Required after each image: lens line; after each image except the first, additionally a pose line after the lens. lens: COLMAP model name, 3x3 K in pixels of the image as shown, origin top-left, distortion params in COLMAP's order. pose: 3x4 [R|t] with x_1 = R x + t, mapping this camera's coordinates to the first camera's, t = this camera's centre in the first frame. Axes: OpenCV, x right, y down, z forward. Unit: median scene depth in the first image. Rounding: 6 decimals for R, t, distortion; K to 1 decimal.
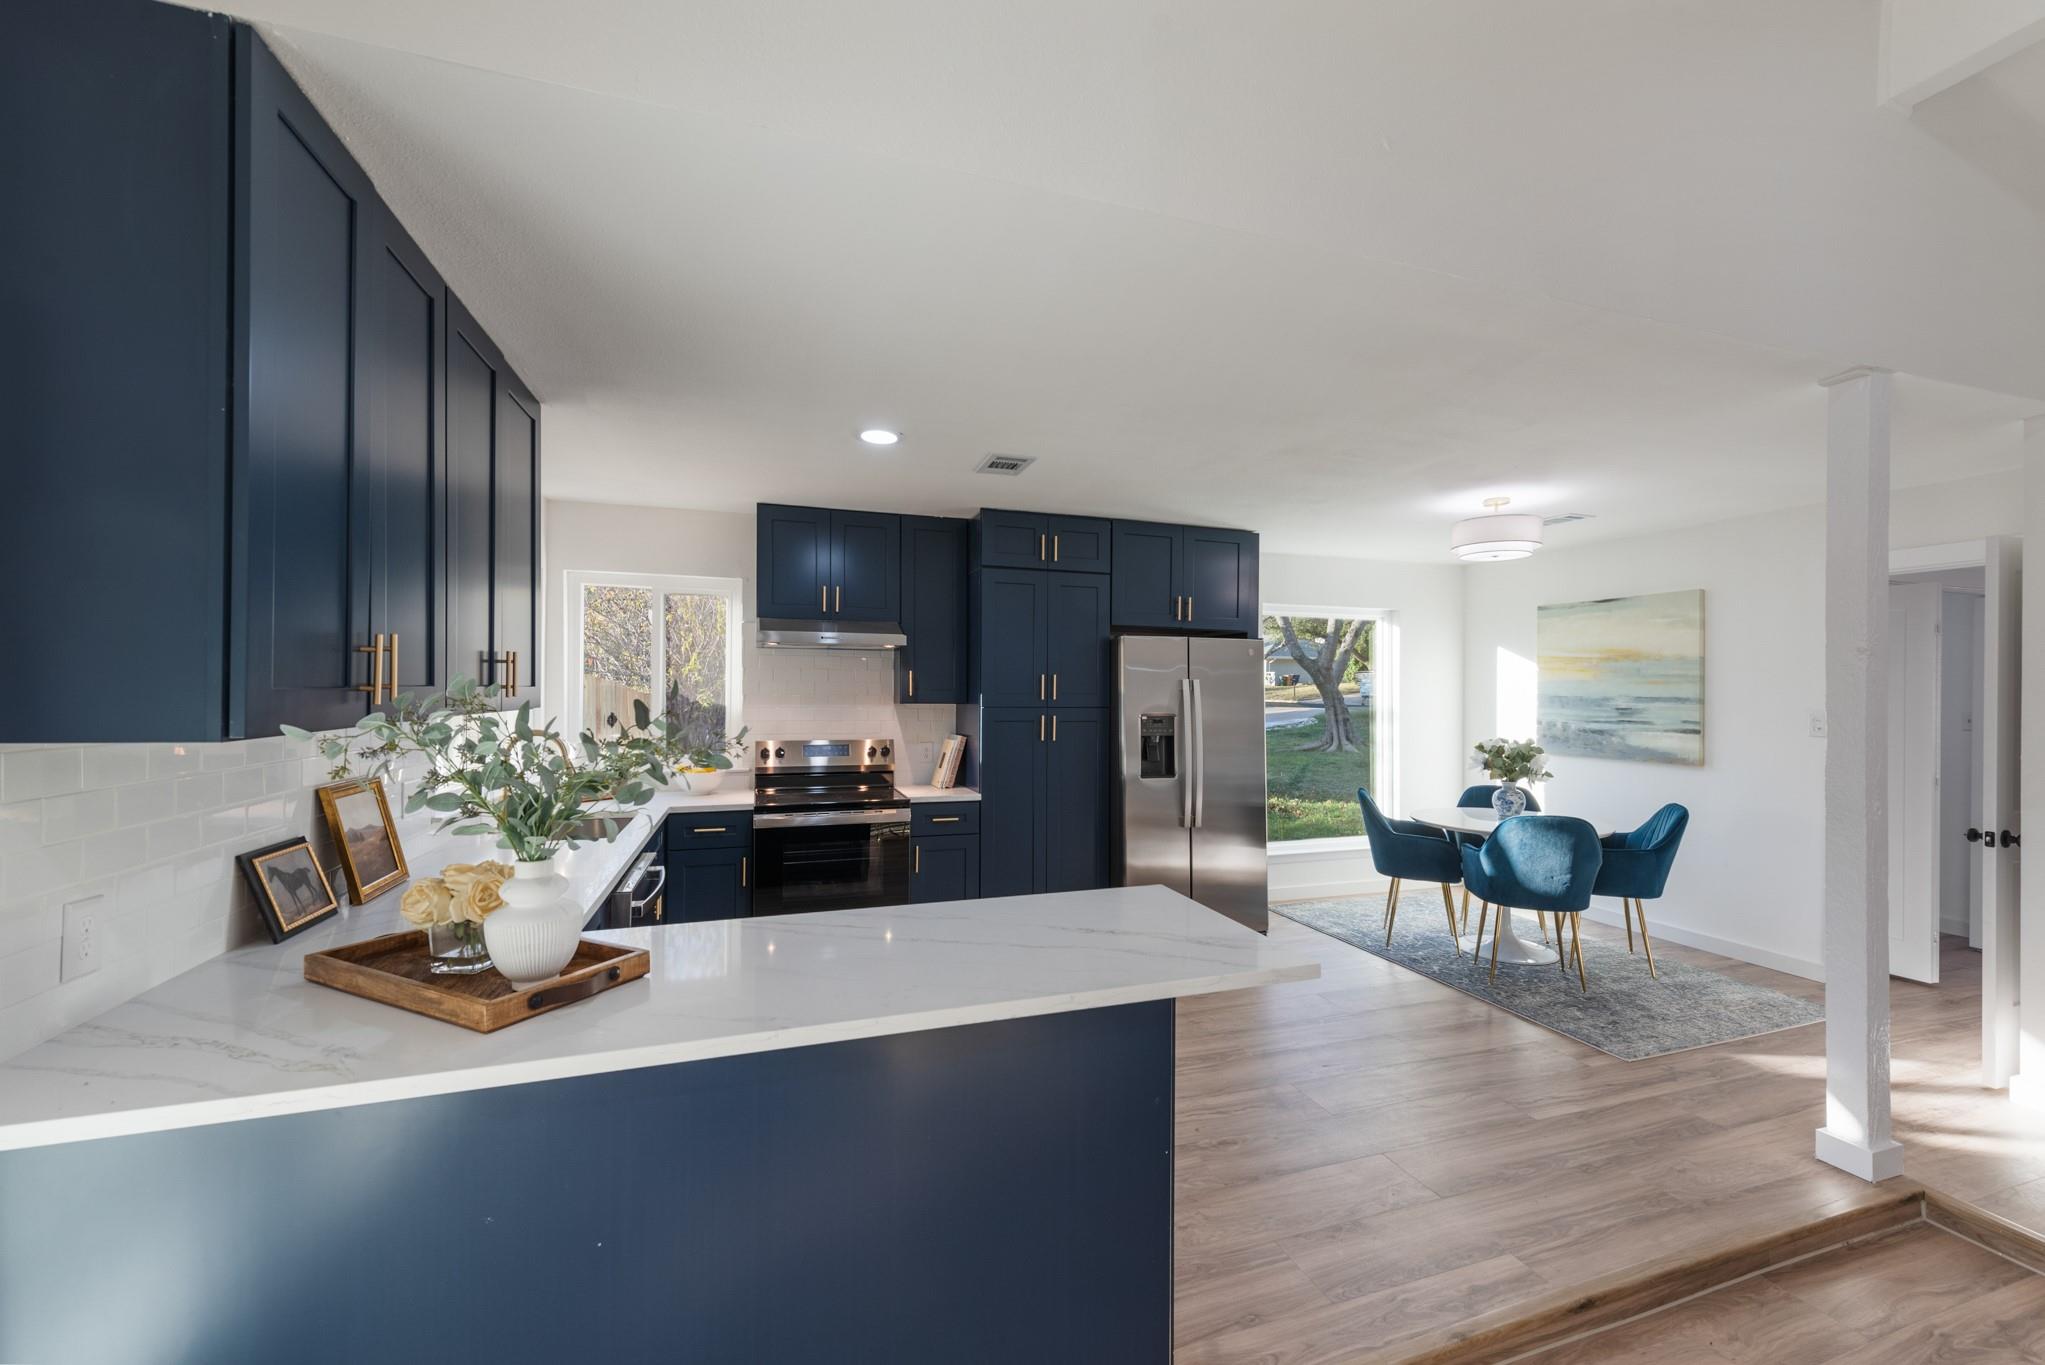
lens RADIAL K [[808.6, 0, 1032.1], [0, 808.6, 694.2], [0, 0, 1]] dist [0.006553, -0.001852]
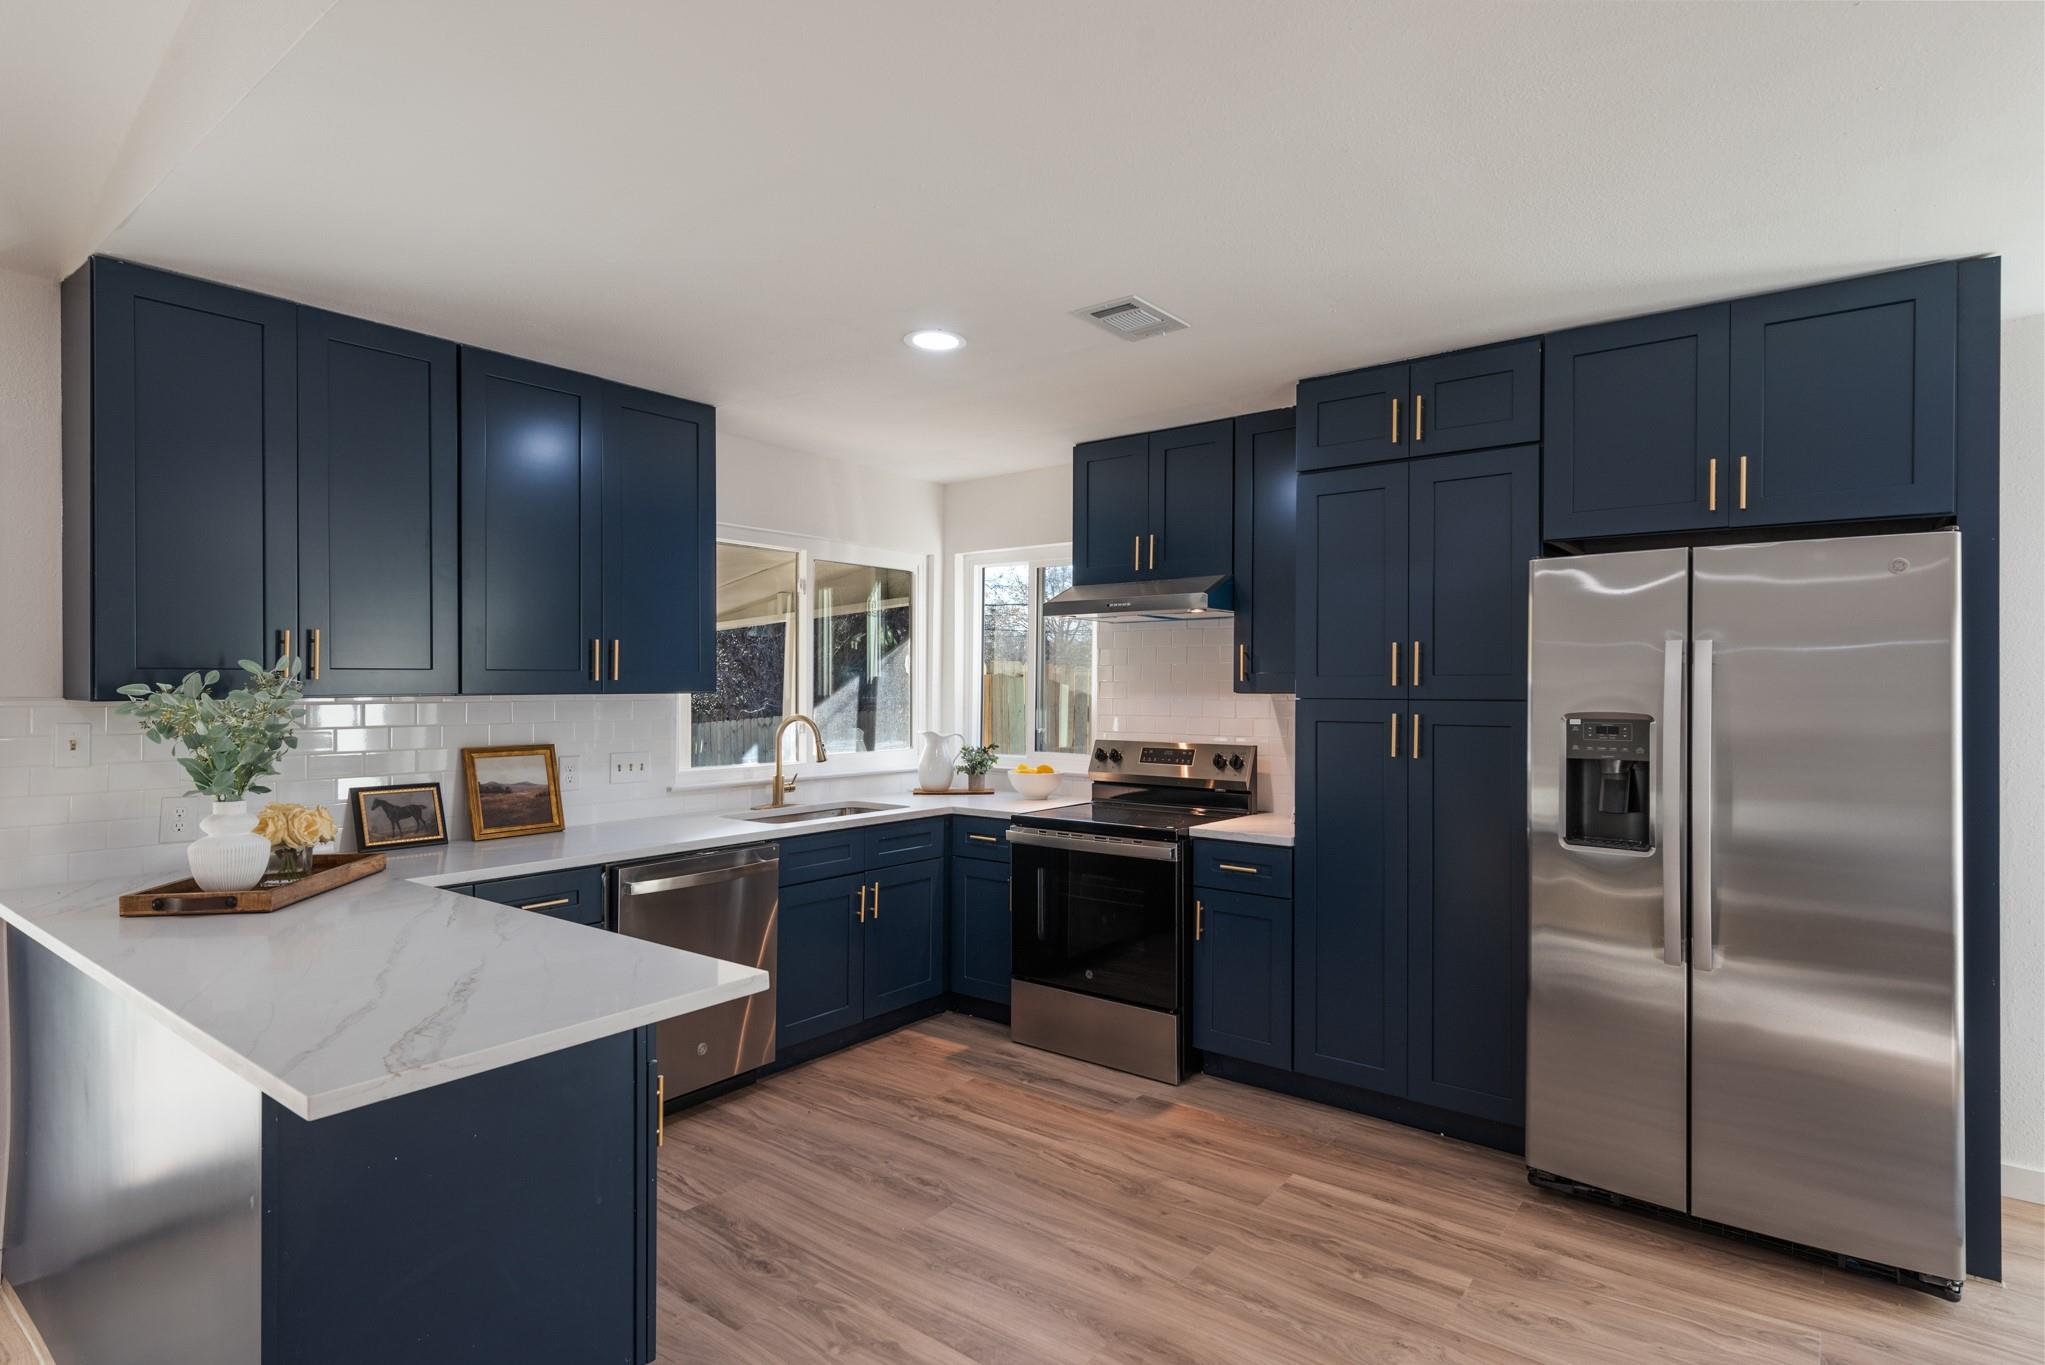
lens RADIAL K [[1044.8, 0, 1028.0], [0, 1044.8, 692.4], [0, 0, 1]] dist [0.008628, -0.002989]
pose [[0.559517, 0.000517, -0.828819, 0.468212], [0.001961, 0.999996, 0.001948, 0.009245], [0.828817, -0.002715, 0.559513, 0.356728]]
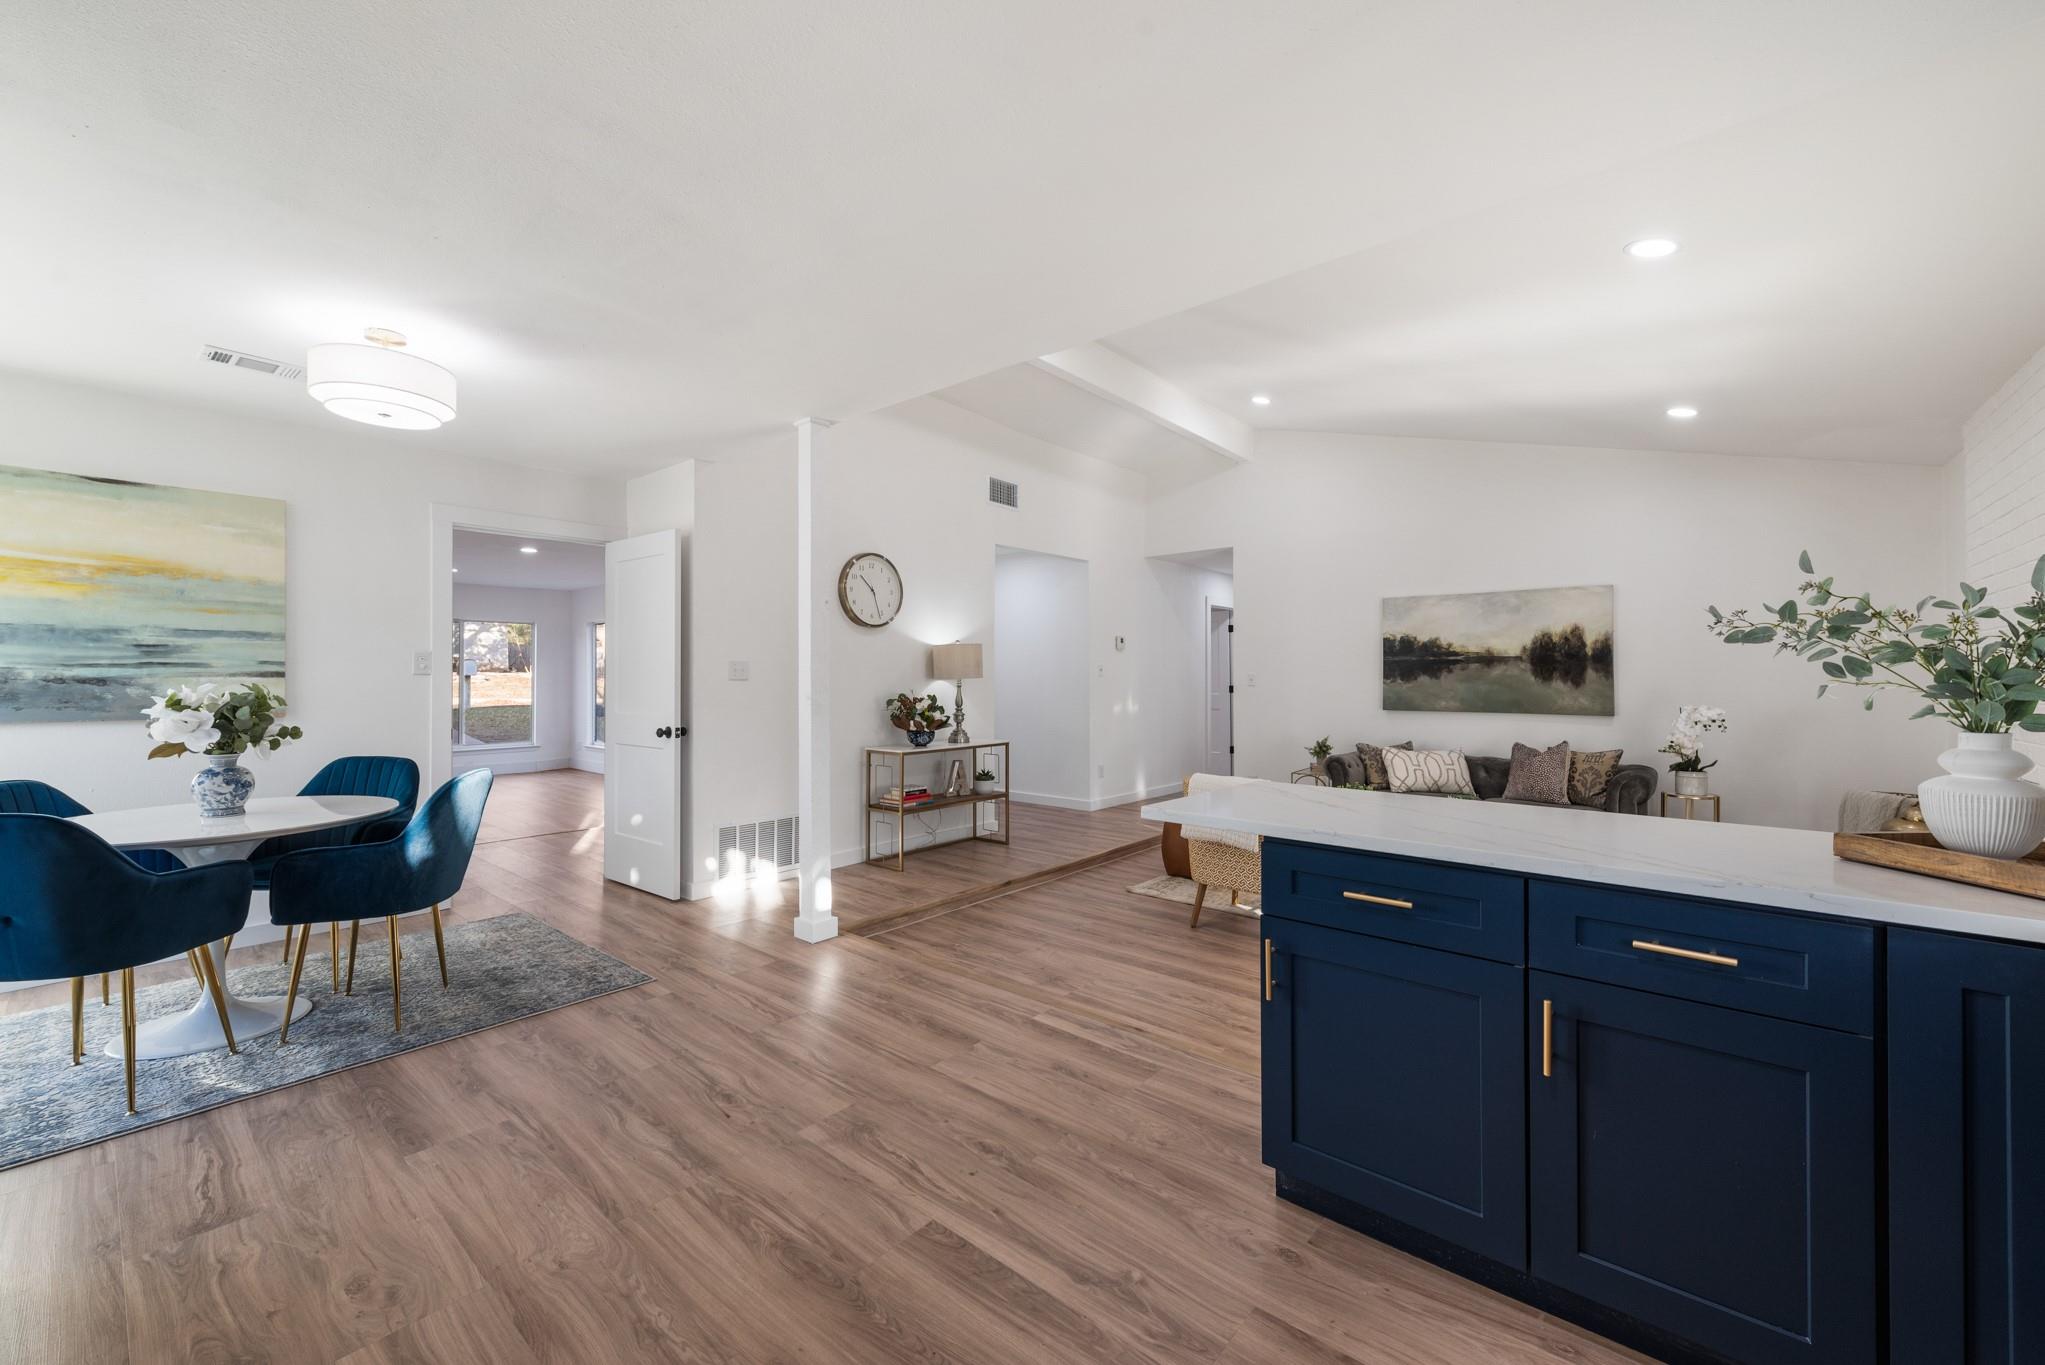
lens RADIAL K [[808.6, 0, 1032.8], [0, 808.6, 647.6], [0, 0, 1]] dist [0.006553, -0.001852]
pose [[-0.524966, 0.023991, 0.850785, -0.278312], [-0.002516, 0.999555, -0.029738, 0.042105], [-0.851120, -0.017752, -0.524672, 0.790866]]
